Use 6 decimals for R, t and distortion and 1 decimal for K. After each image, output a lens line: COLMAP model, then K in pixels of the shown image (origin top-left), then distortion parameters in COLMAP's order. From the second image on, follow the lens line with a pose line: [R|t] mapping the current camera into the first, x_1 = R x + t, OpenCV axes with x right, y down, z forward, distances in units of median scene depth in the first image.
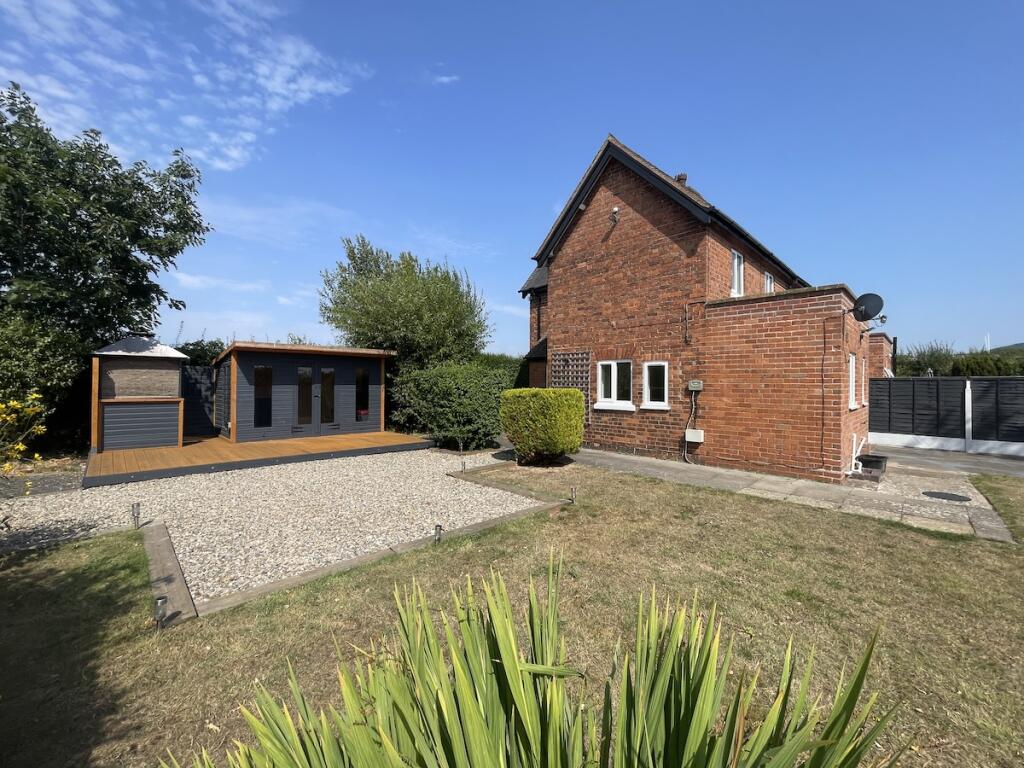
lens RADIAL K [[415.9, 0, 517.2], [0, 415.9, 377.4], [0, 0, 1]] dist [-0.000274, 0.001825]
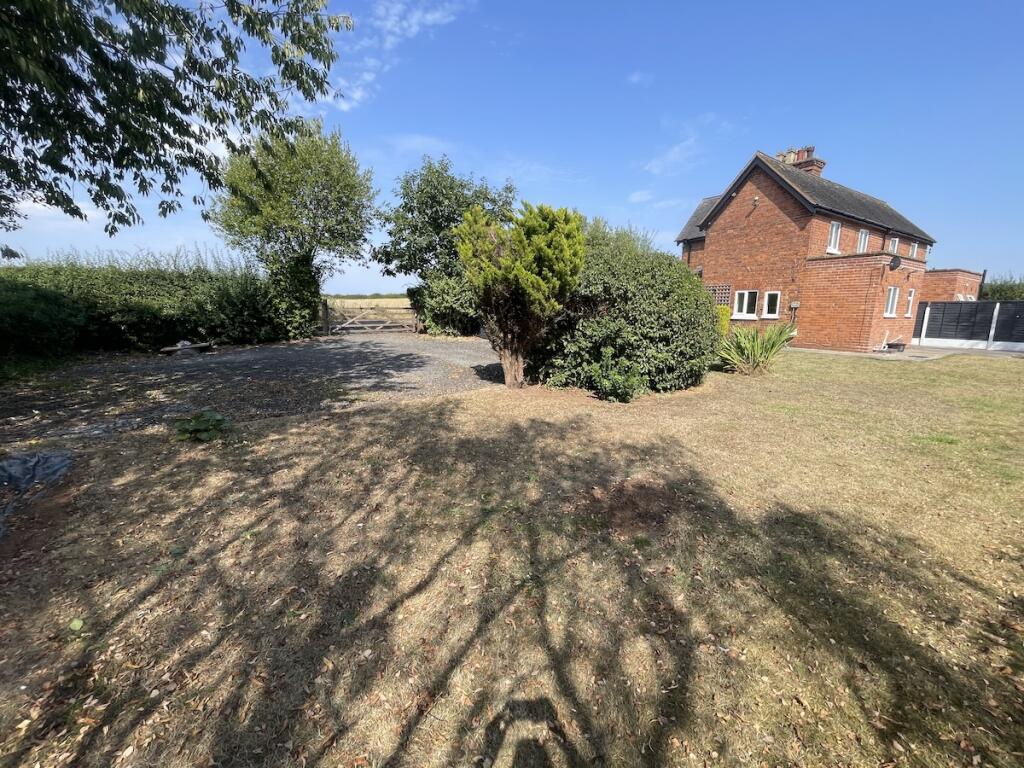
lens RADIAL K [[415.9, 0, 513.7], [0, 415.9, 379.8], [0, 0, 1]] dist [-0.000274, 0.001825]
pose [[0.976396, 0.040707, -0.212116, -0.343975], [-0.004174, 0.985452, 0.169904, 0.036656], [0.215947, -0.165008, 0.962361, -0.973971]]
